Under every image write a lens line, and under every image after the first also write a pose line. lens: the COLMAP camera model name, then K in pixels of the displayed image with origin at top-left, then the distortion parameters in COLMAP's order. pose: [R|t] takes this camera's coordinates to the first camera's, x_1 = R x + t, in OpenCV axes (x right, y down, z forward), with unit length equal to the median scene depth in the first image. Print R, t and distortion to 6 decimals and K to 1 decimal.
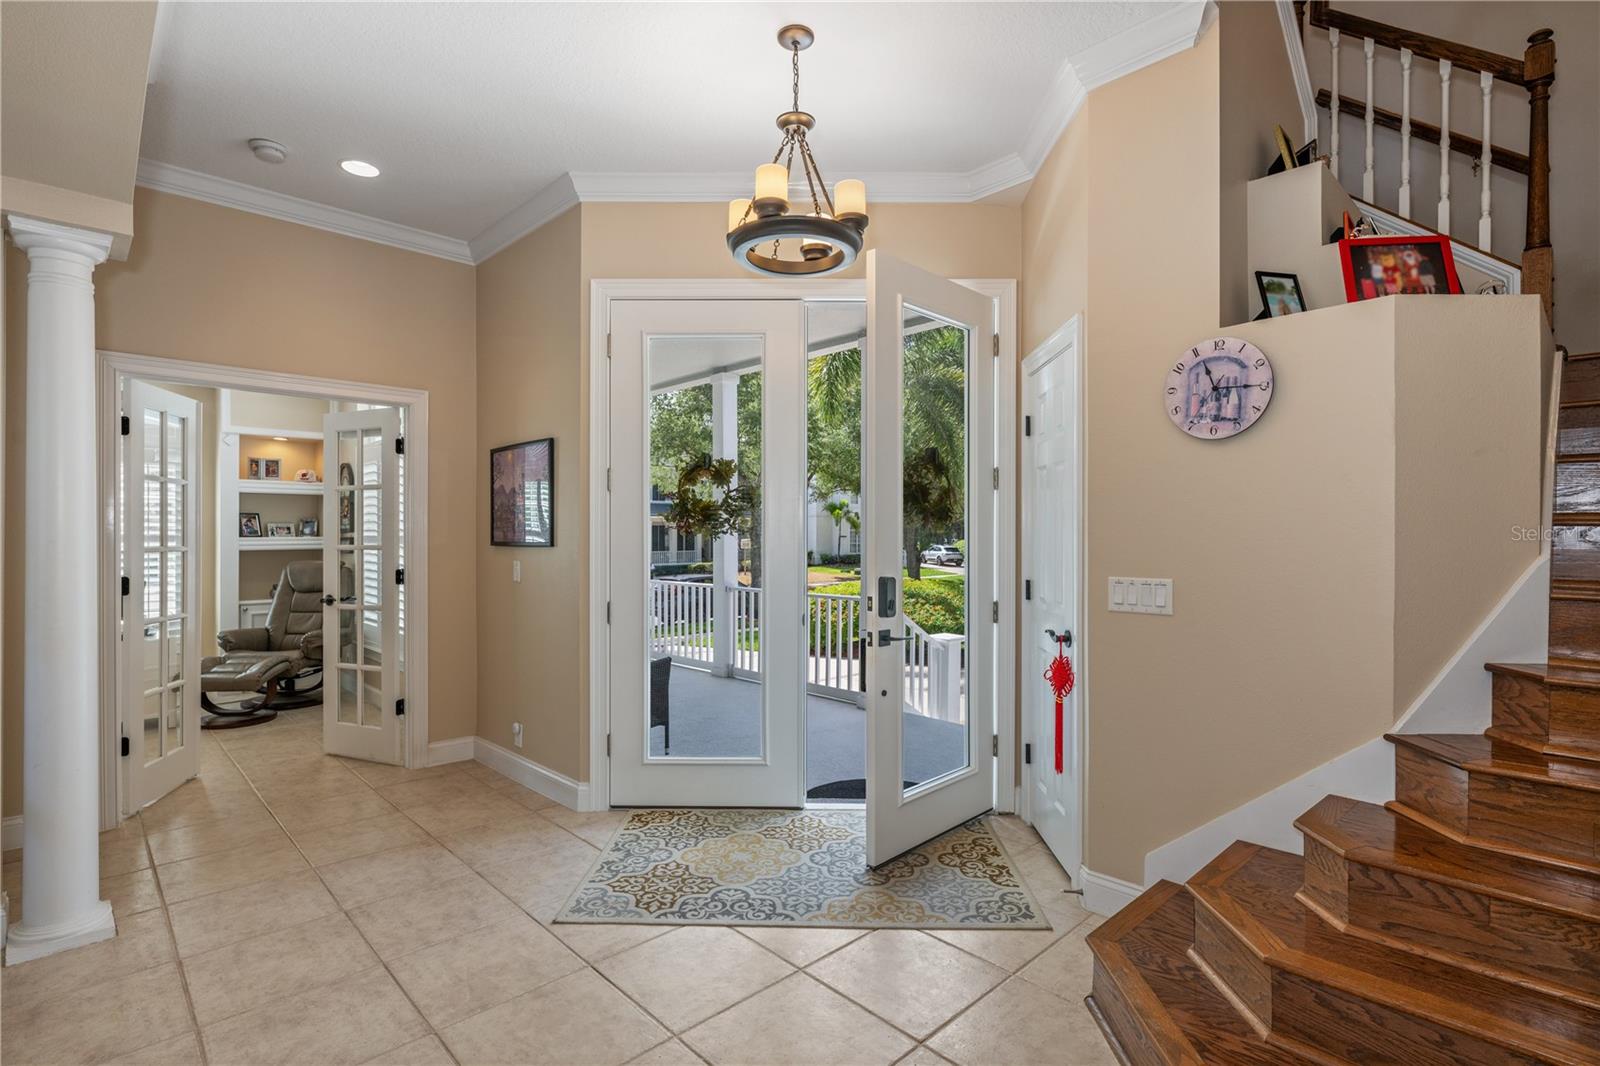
lens RADIAL K [[764.9, 0, 800.0], [0, 764.9, 533.0], [0, 0, 1]] dist [-0.000492, 0.000623]
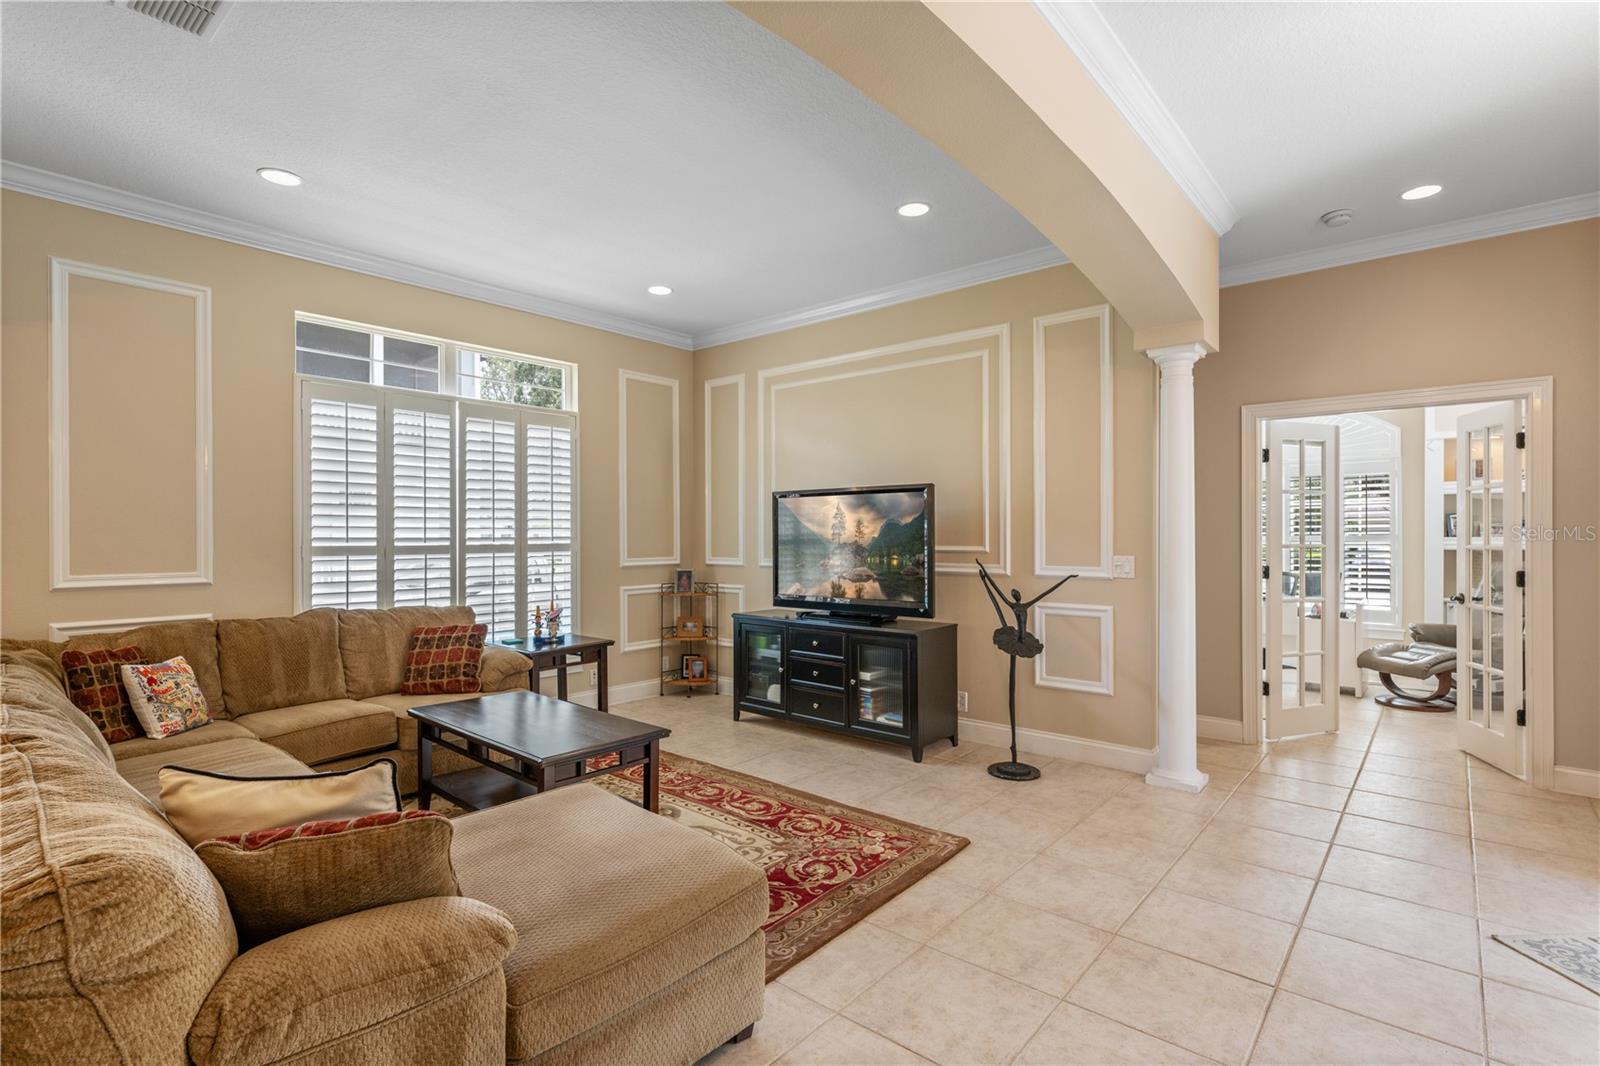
lens RADIAL K [[759.3, 0, 800.0], [0, 759.3, 533.0], [0, 0, 1]] dist [-0.000780, -0.000168]
pose [[0.100398, -0.002079, -0.994945, 0.252872], [0.001204, 0.999997, -0.001968, 0.000895], [0.994947, -0.001001, 0.100401, 0.017933]]
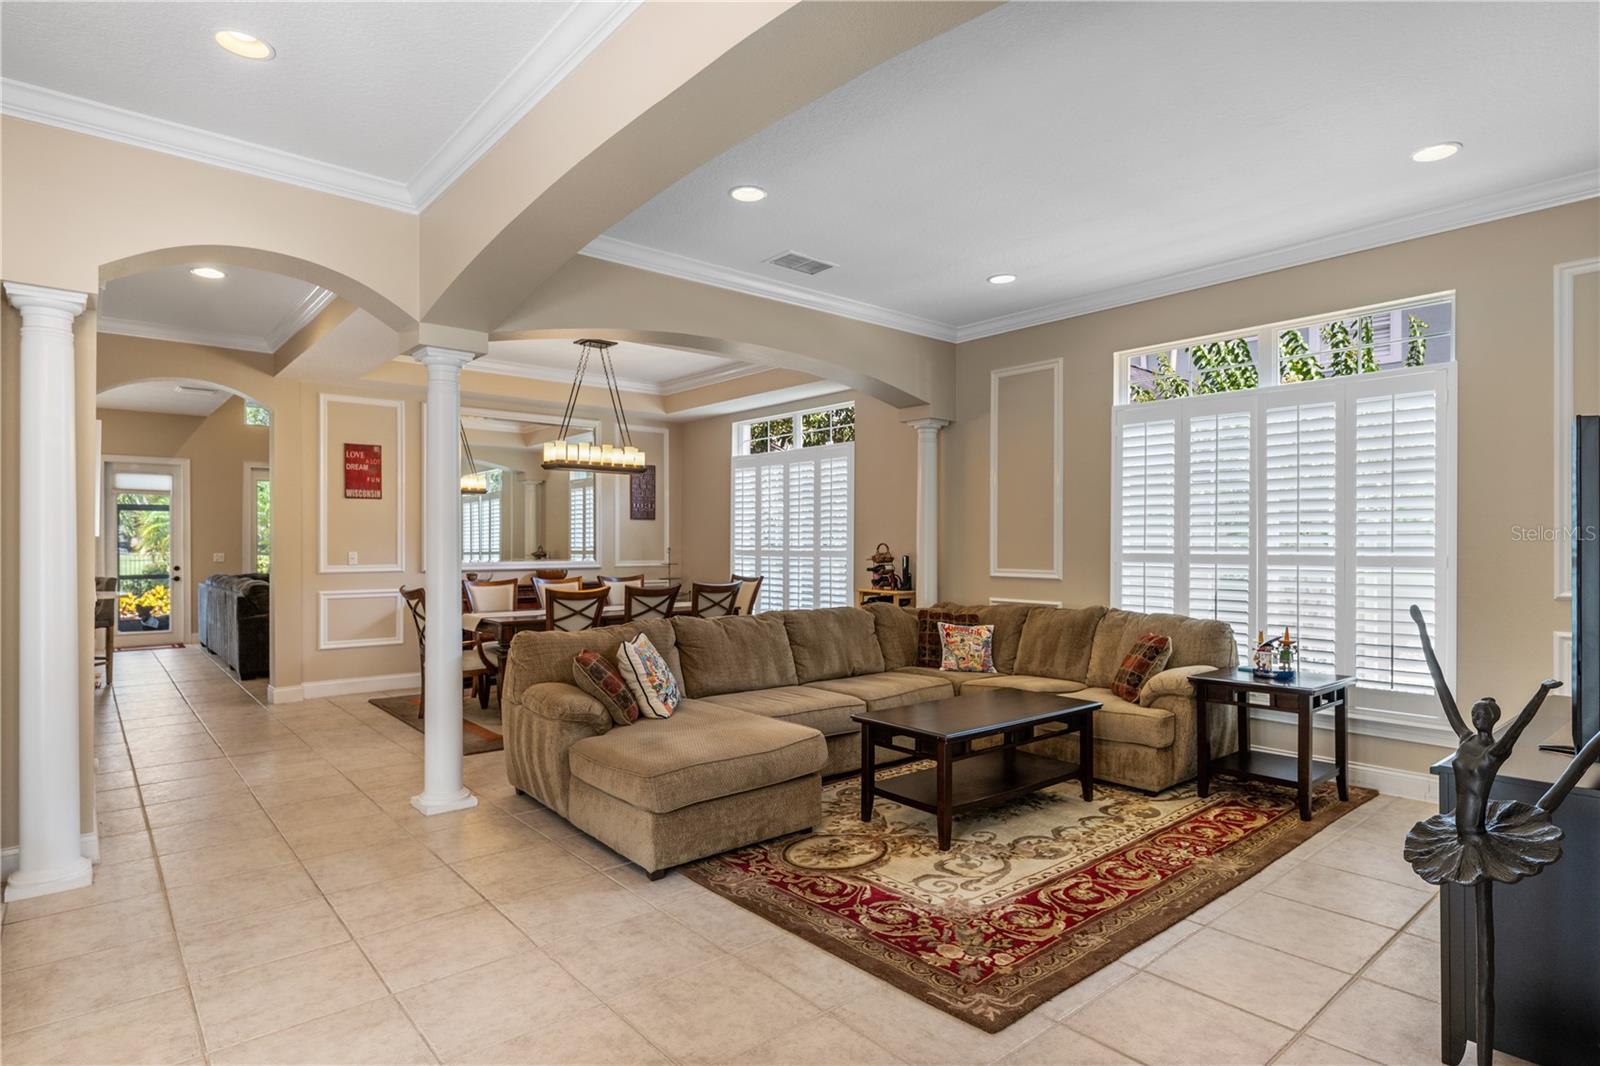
lens RADIAL K [[848.0, 0, 794.2], [0, 848.0, 544.4], [0, 0, 1]] dist [-0.001243, 0.000233]
pose [[-0.998368, 0.000139, 0.057109, -0.181710], [0.000351, 0.999993, 0.003706, -0.001309], [-0.057108, 0.003720, -0.998361, 0.548155]]
